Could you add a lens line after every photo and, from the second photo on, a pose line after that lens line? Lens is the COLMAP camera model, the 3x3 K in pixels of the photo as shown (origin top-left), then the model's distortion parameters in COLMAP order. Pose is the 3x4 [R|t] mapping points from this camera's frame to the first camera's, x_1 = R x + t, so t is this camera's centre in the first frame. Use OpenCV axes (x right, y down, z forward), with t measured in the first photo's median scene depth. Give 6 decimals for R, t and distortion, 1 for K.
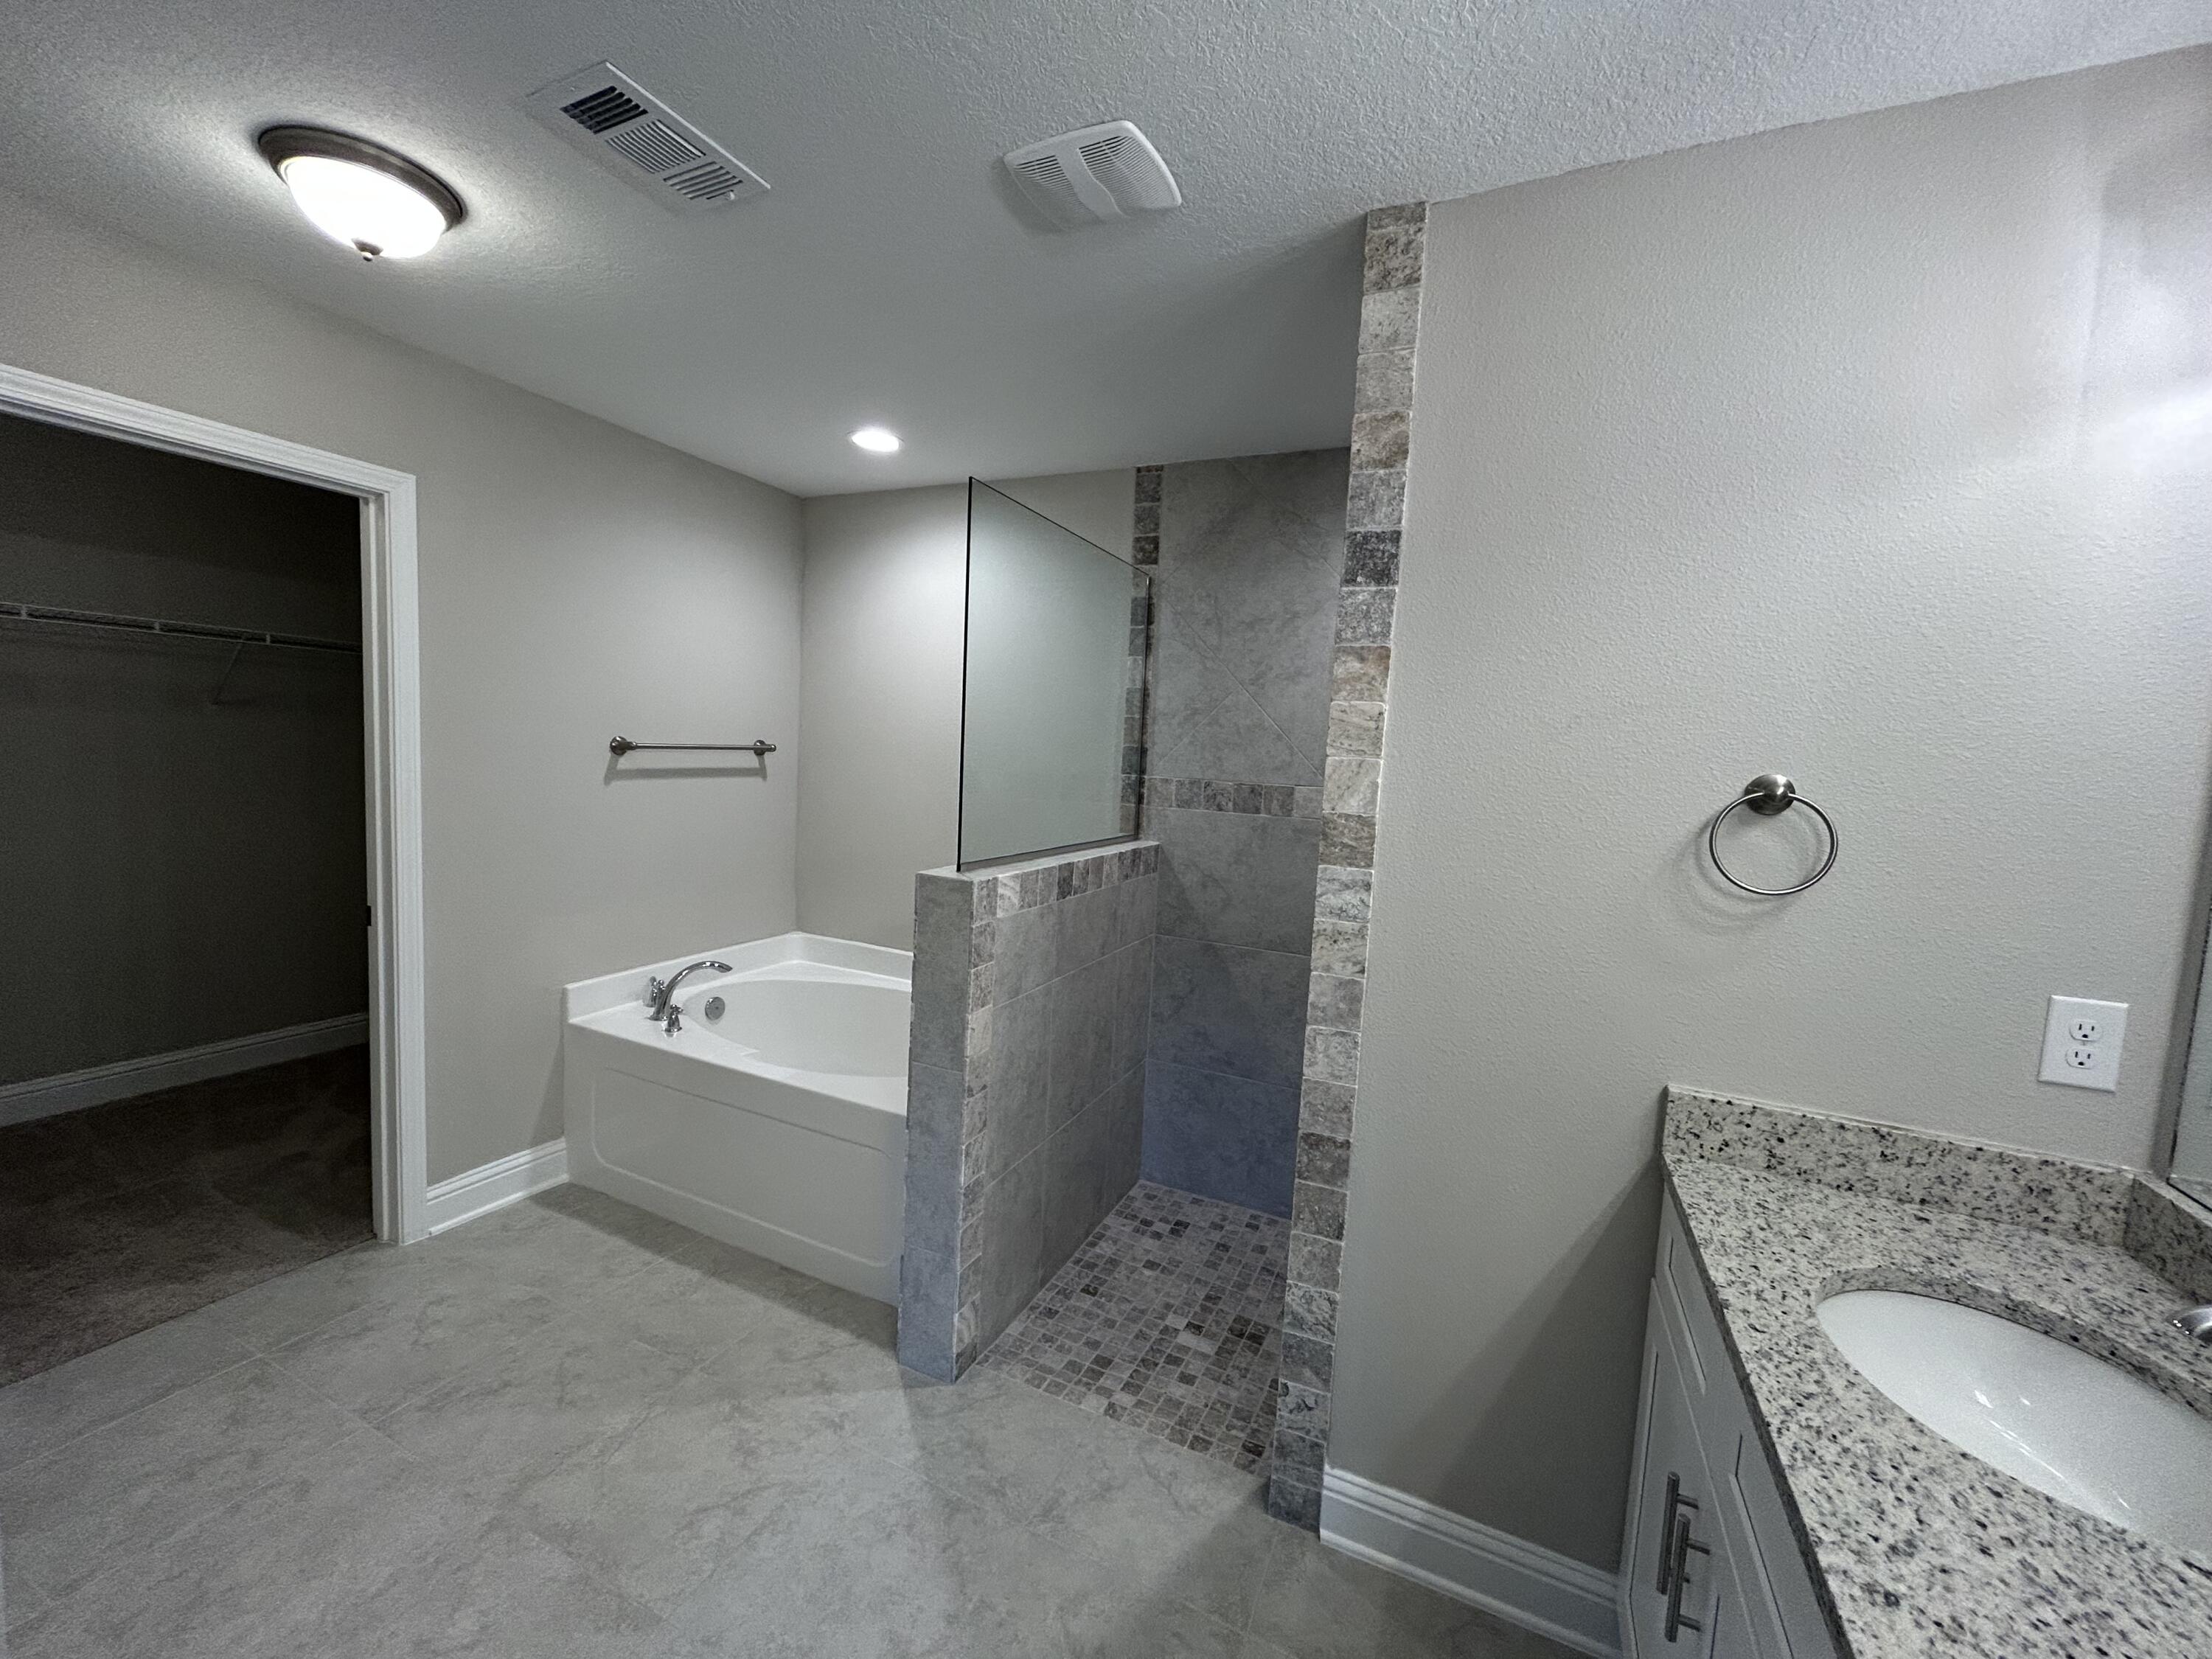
lens RADIAL K [[893.5, 0, 1092.3], [0, 893.5, 829.9], [0, 0, 1]] dist [-0.002994, 0.001616]
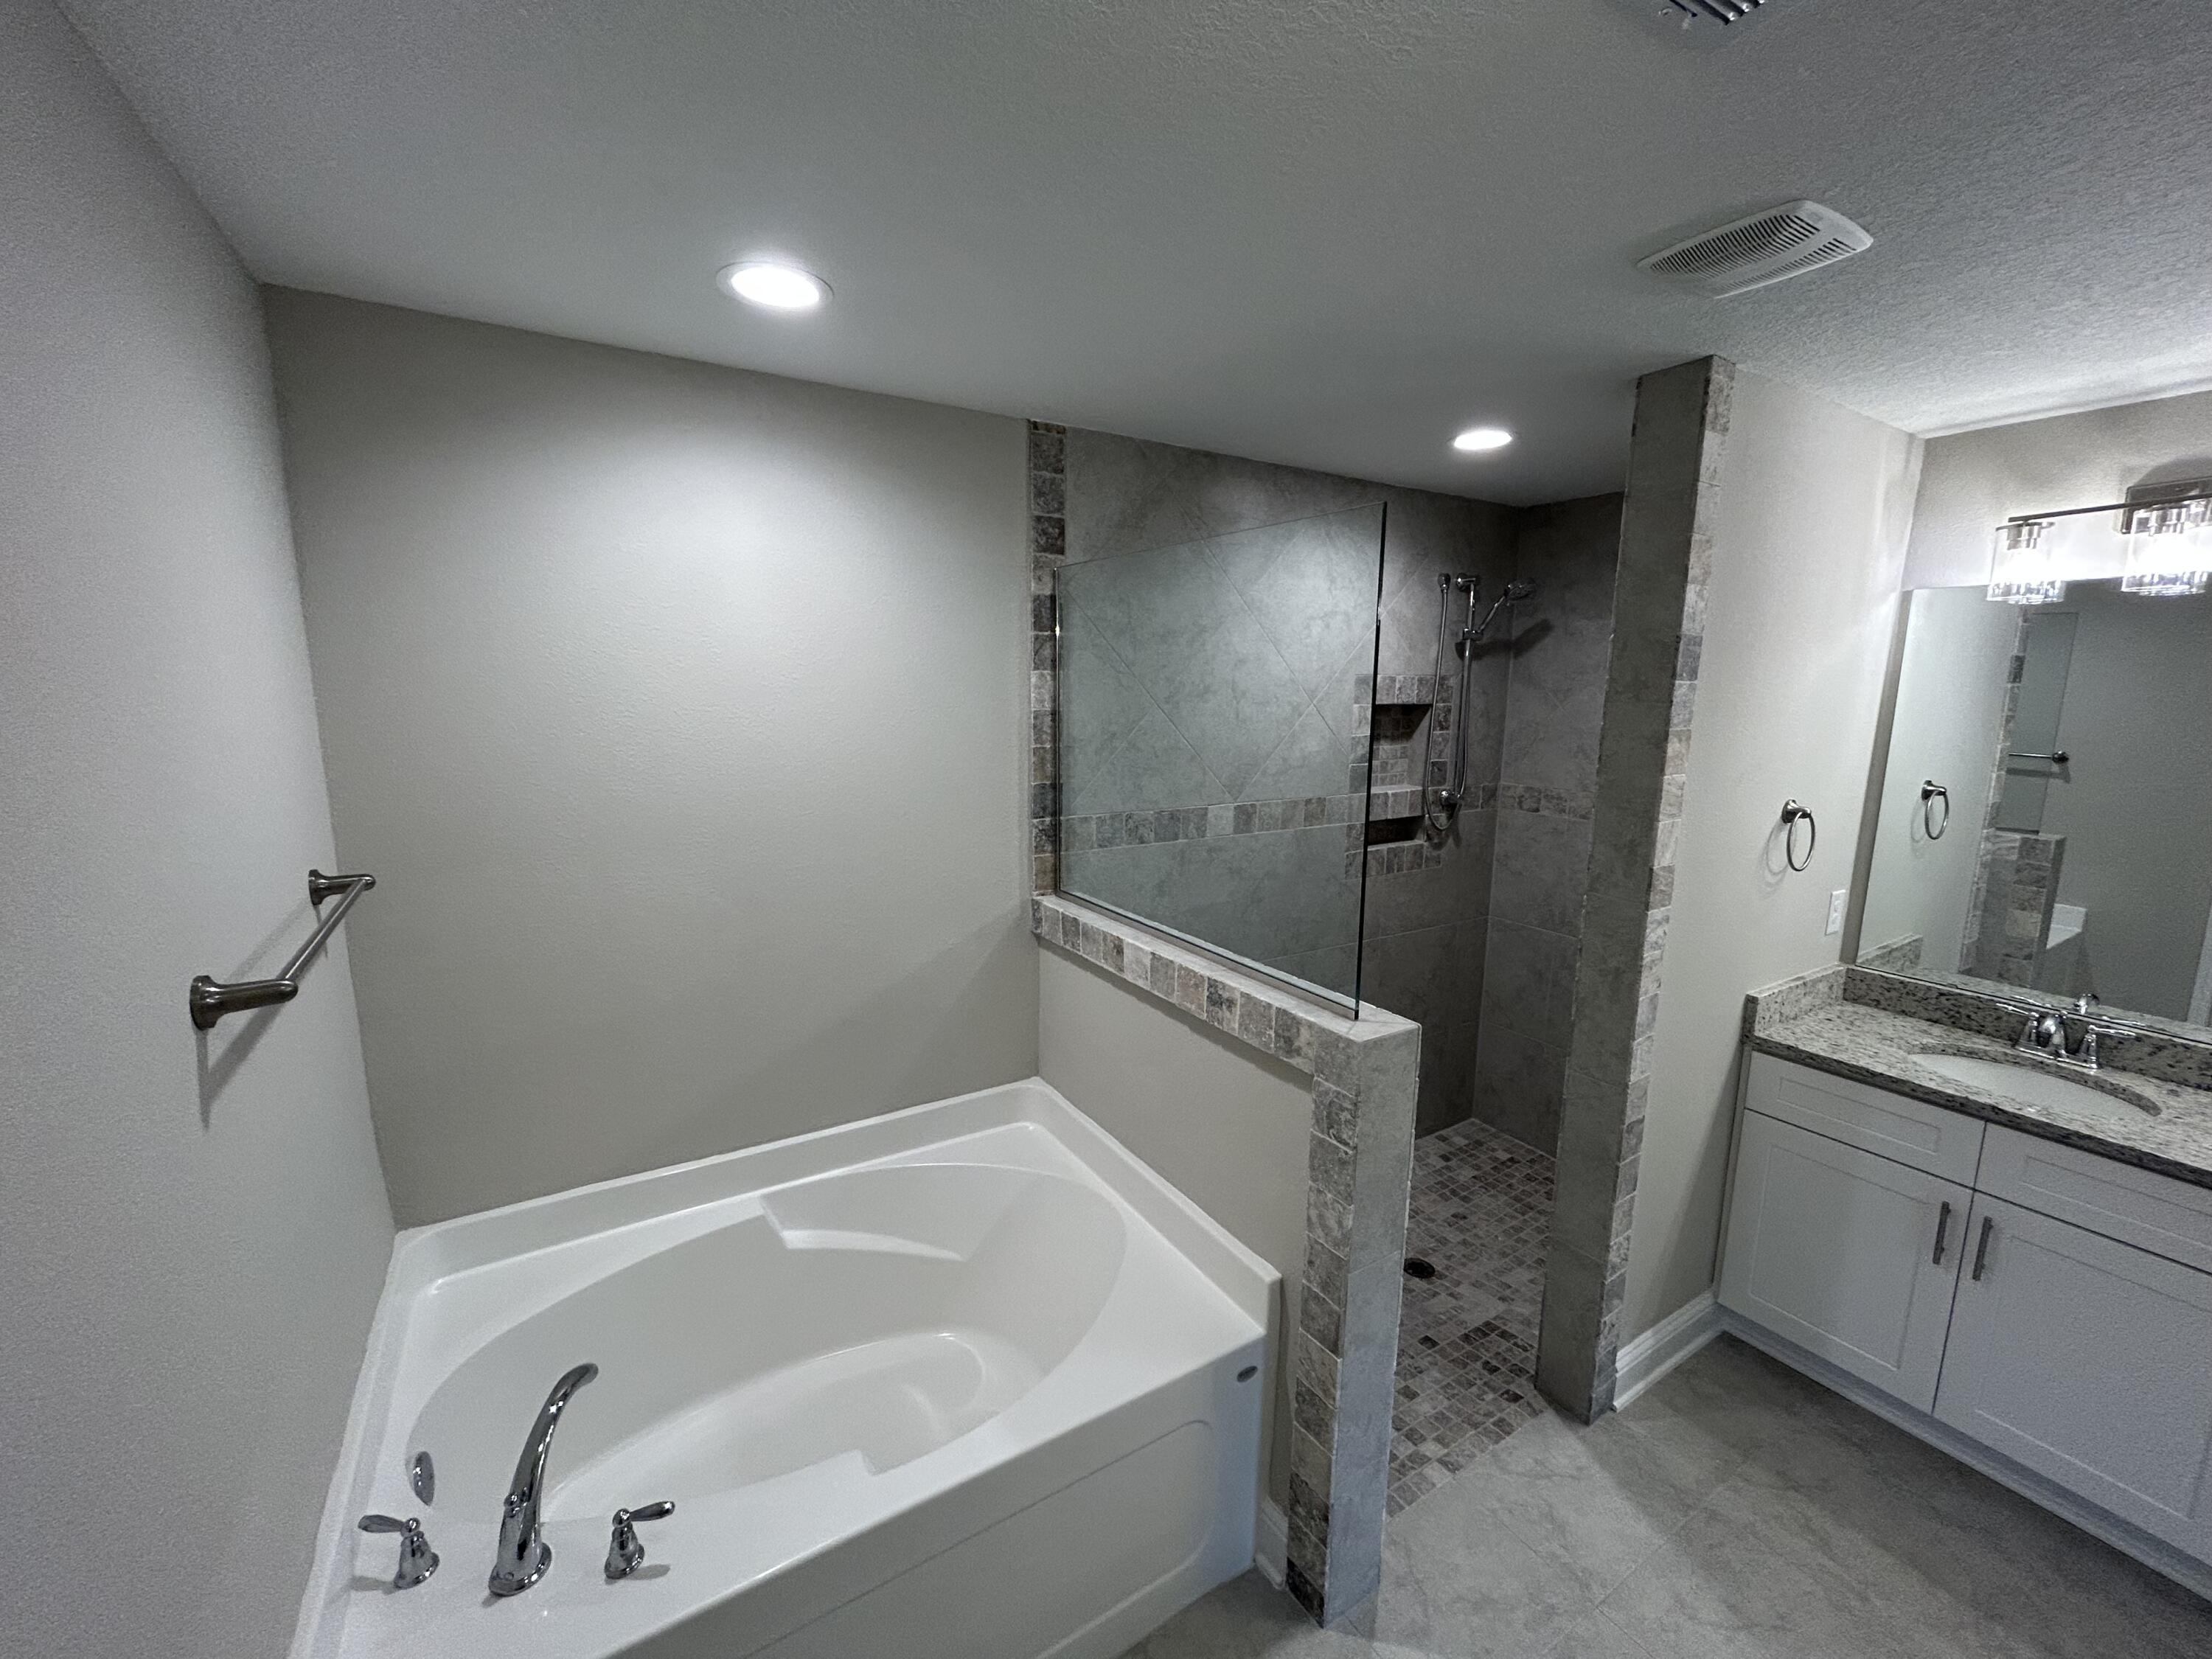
lens RADIAL K [[893.5, 0, 1102.2], [0, 893.5, 833.6], [0, 0, 1]] dist [-0.002994, 0.001616]
pose [[0.541833, -0.189340, 0.818882, -1.041648], [0.093261, 0.981823, 0.165307, -0.311273], [-0.835296, -0.013199, 0.549642, 0.906915]]
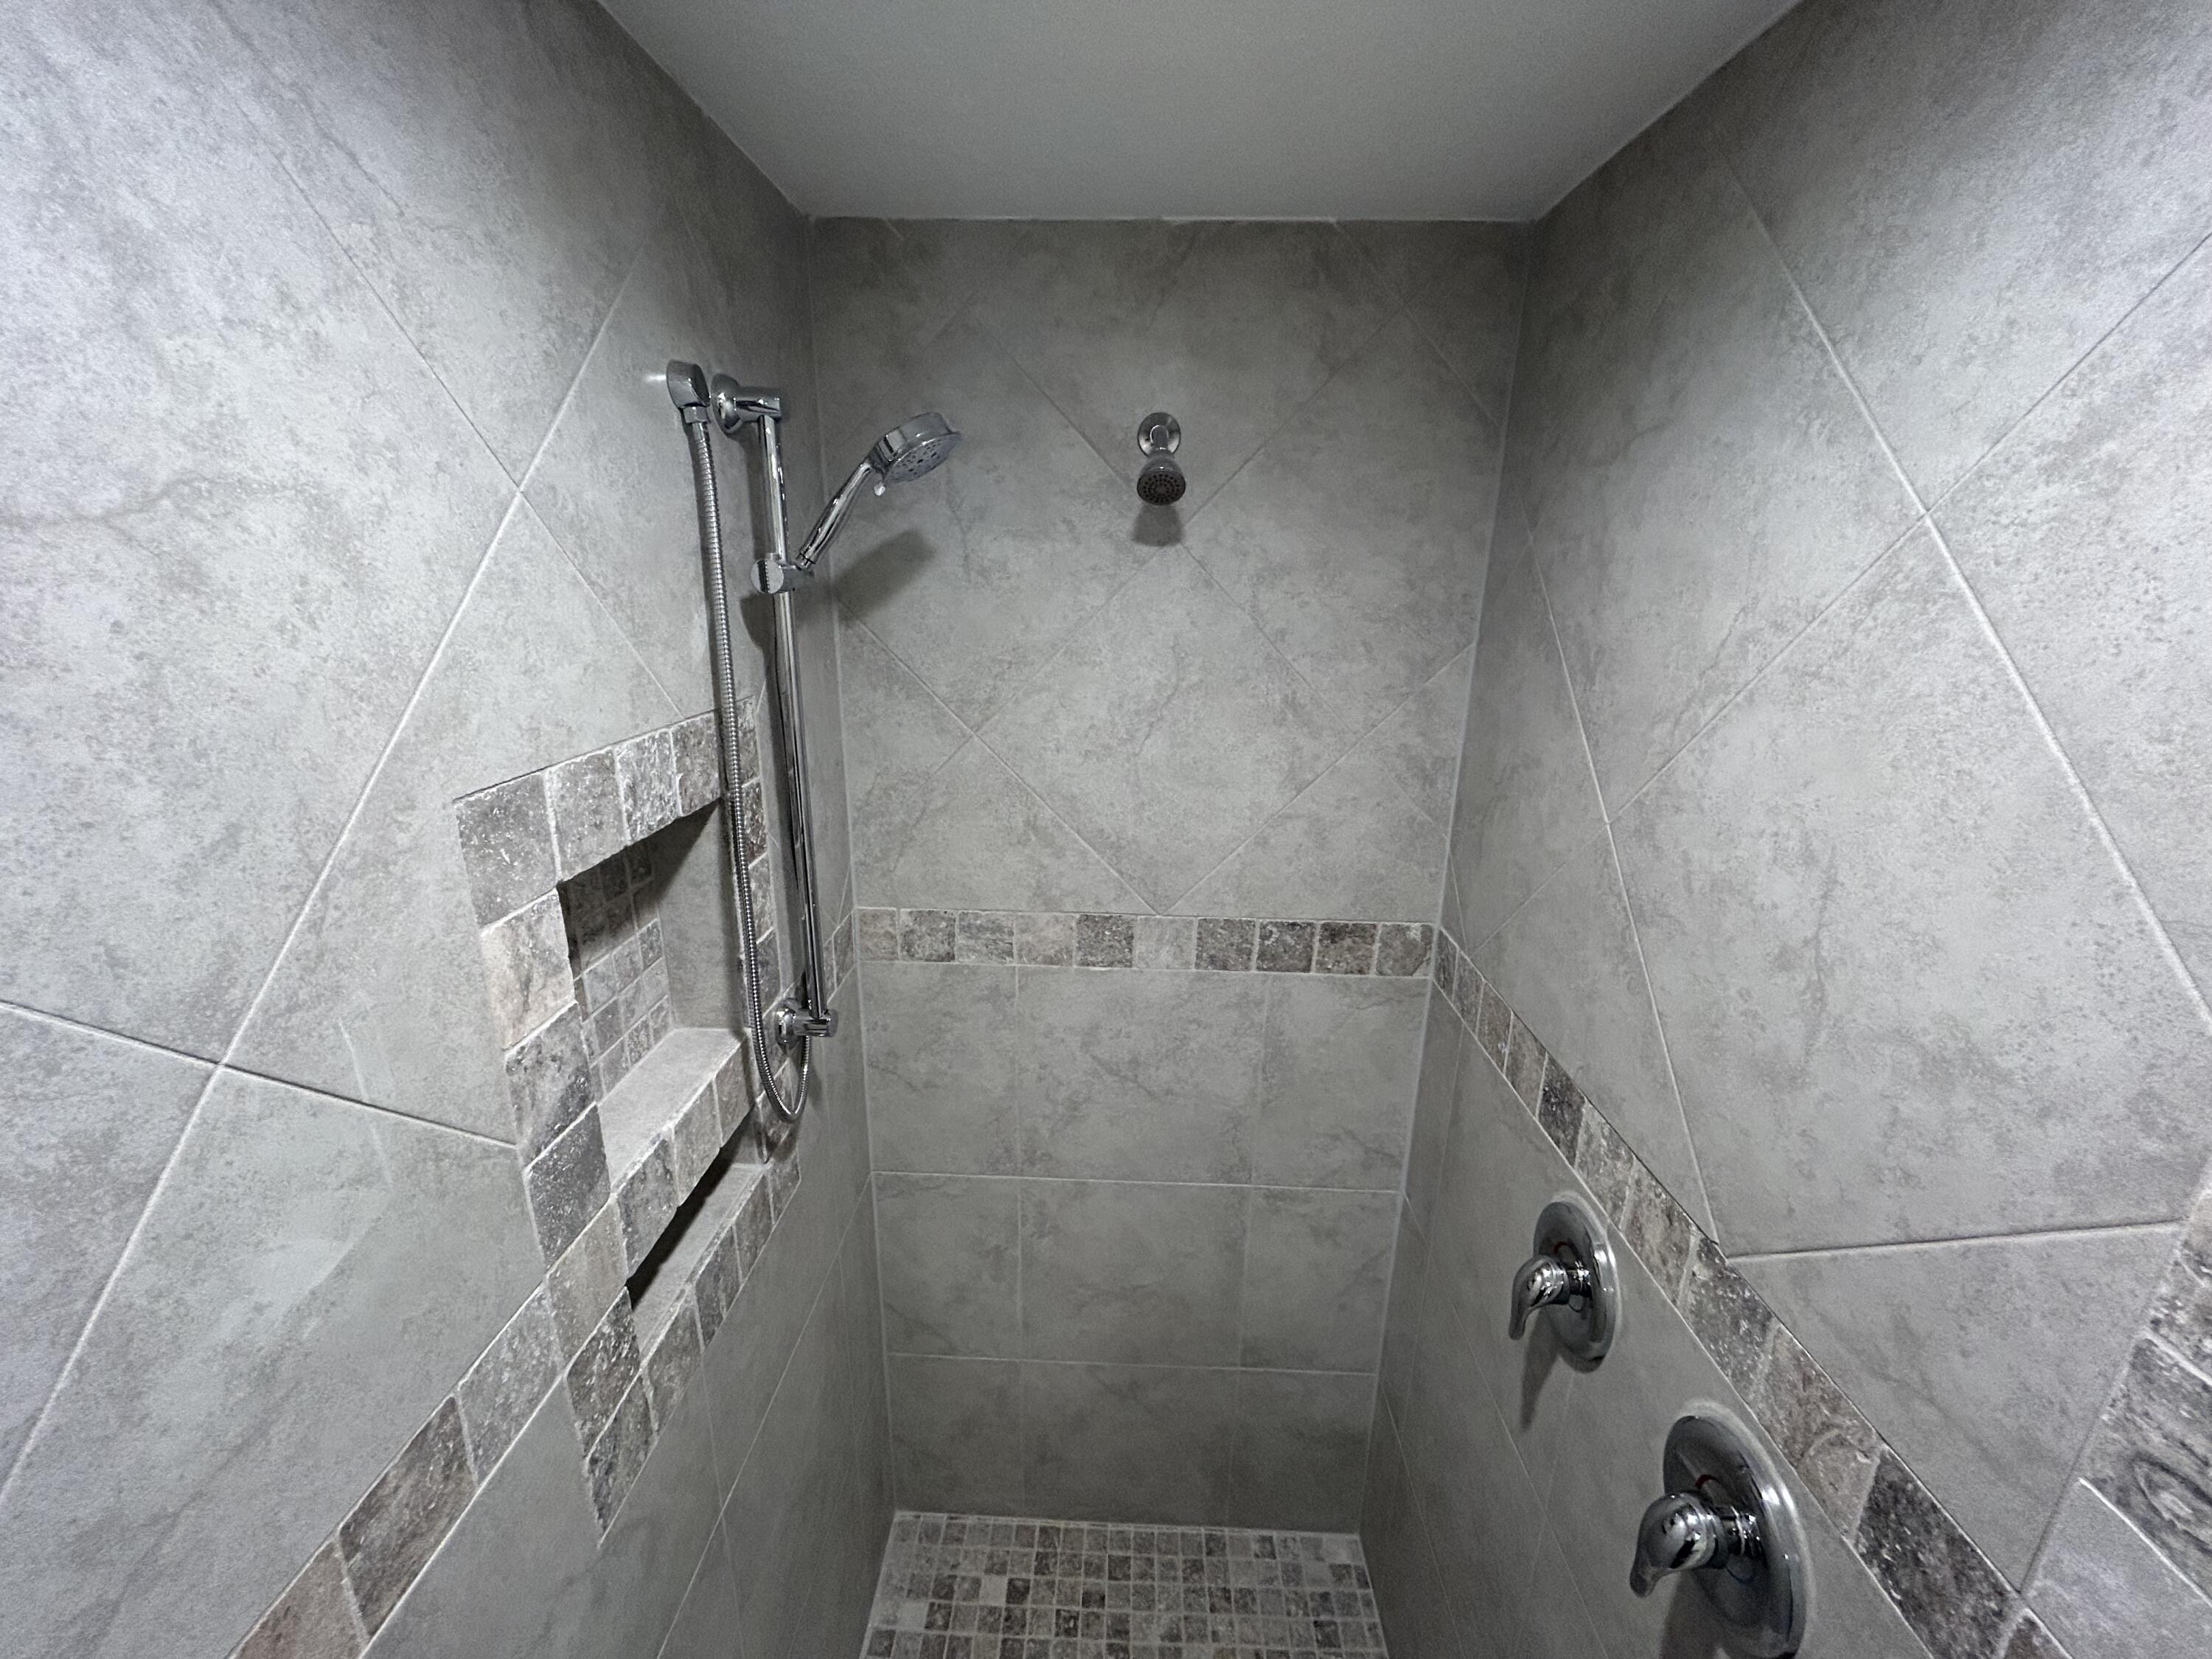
lens RADIAL K [[893.5, 0, 1104.1], [0, 893.5, 827.8], [0, 0, 1]] dist [-0.002994, 0.001616]
pose [[-0.400255, -0.317155, 0.859772, 0.279166], [0.041822, 0.930903, 0.362864, -0.391394], [-0.915449, 0.181196, -0.359335, 1.341549]]
